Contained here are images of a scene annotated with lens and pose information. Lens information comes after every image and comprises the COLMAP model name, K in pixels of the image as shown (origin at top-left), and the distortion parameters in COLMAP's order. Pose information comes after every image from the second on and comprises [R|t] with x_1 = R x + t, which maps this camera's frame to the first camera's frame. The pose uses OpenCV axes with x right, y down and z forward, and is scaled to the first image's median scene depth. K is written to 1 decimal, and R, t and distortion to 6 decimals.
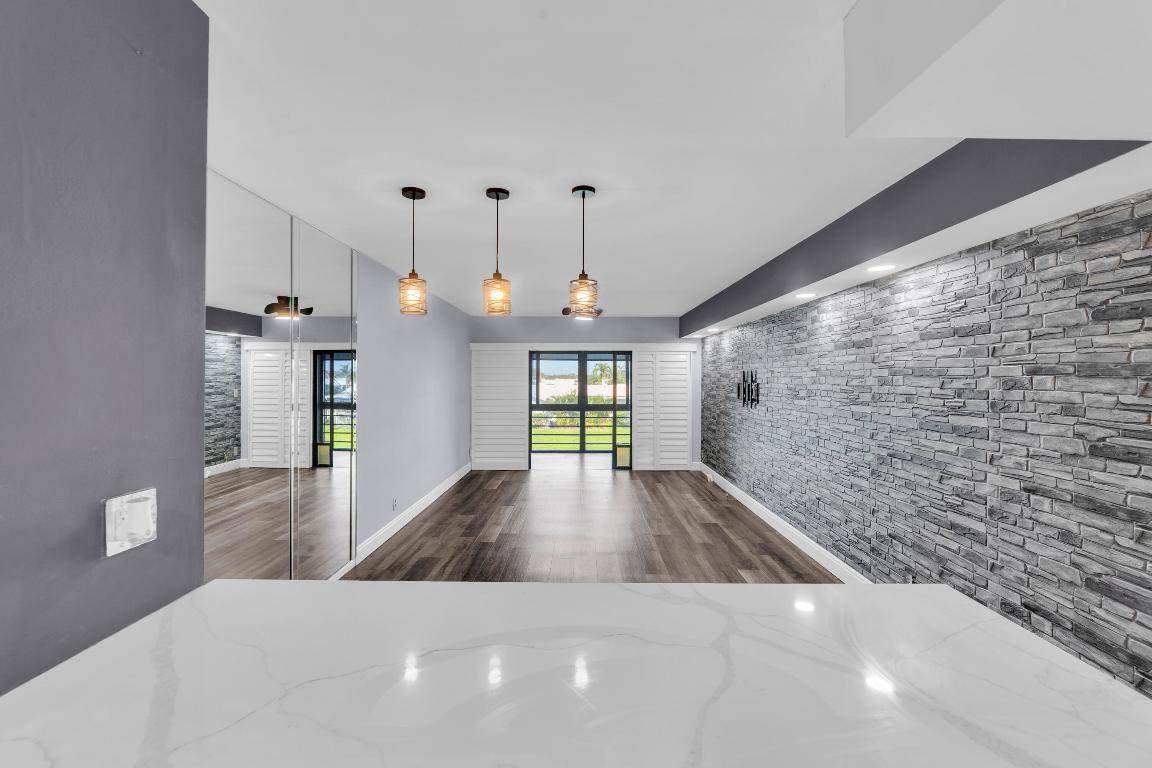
lens RADIAL K [[483.5, 0, 576.7], [0, 483.5, 376.6], [0, 0, 1]] dist [-0.008038, -0.000371]
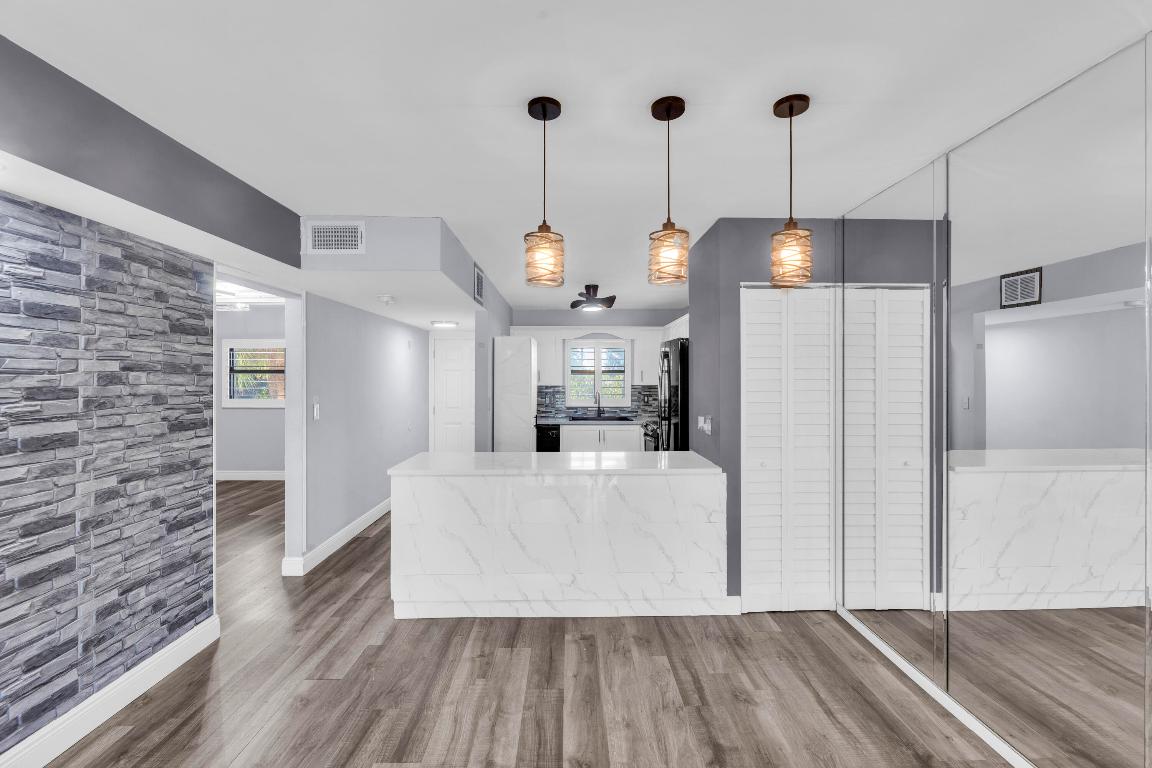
lens RADIAL K [[483.5, 0, 576.7], [0, 483.5, 376.6], [0, 0, 1]] dist [-0.008038, -0.000371]
pose [[-0.999542, -0.004779, -0.029896, -0.005176], [-0.004665, 0.999982, -0.003876, 0.003030], [0.029914, -0.003734, -0.999546, 0.683294]]
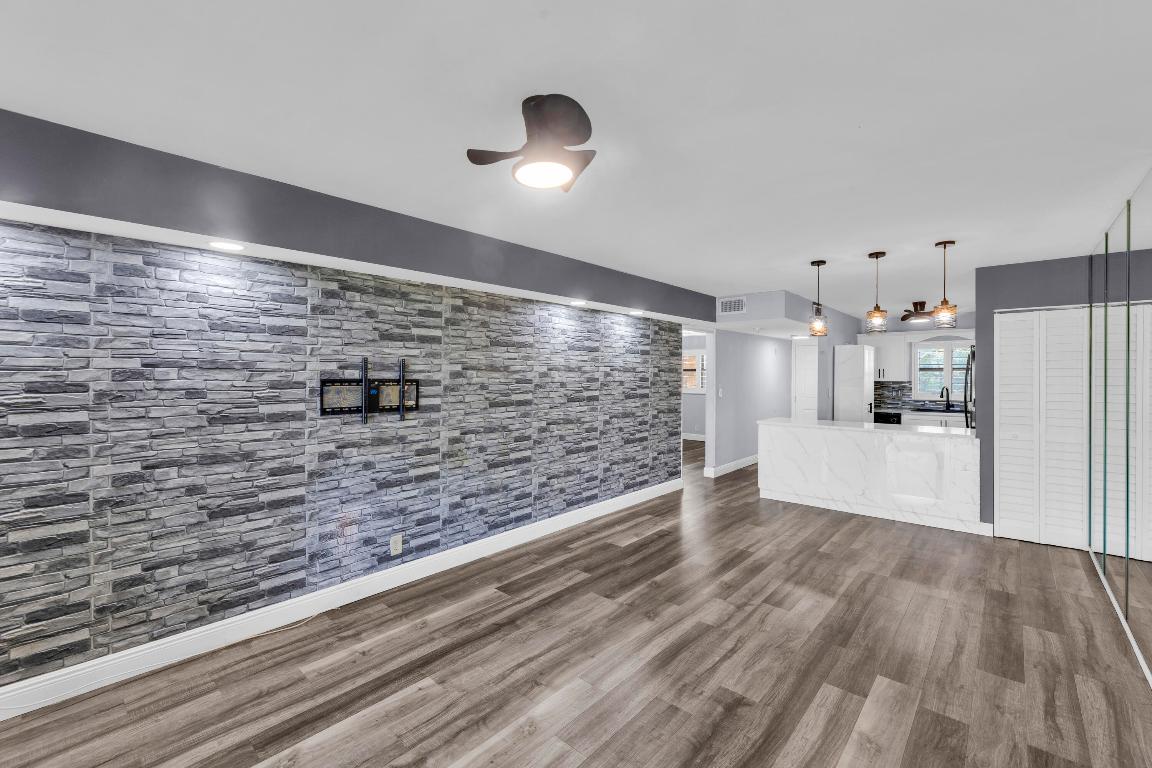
lens RADIAL K [[483.5, 0, 576.7], [0, 483.5, 376.6], [0, 0, 1]] dist [-0.008038, -0.000371]
pose [[-0.751669, -0.008912, 0.659481, -0.186959], [-0.006235, 0.999960, 0.006406, 0.003445], [-0.659511, 0.000703, -0.751694, 1.133925]]
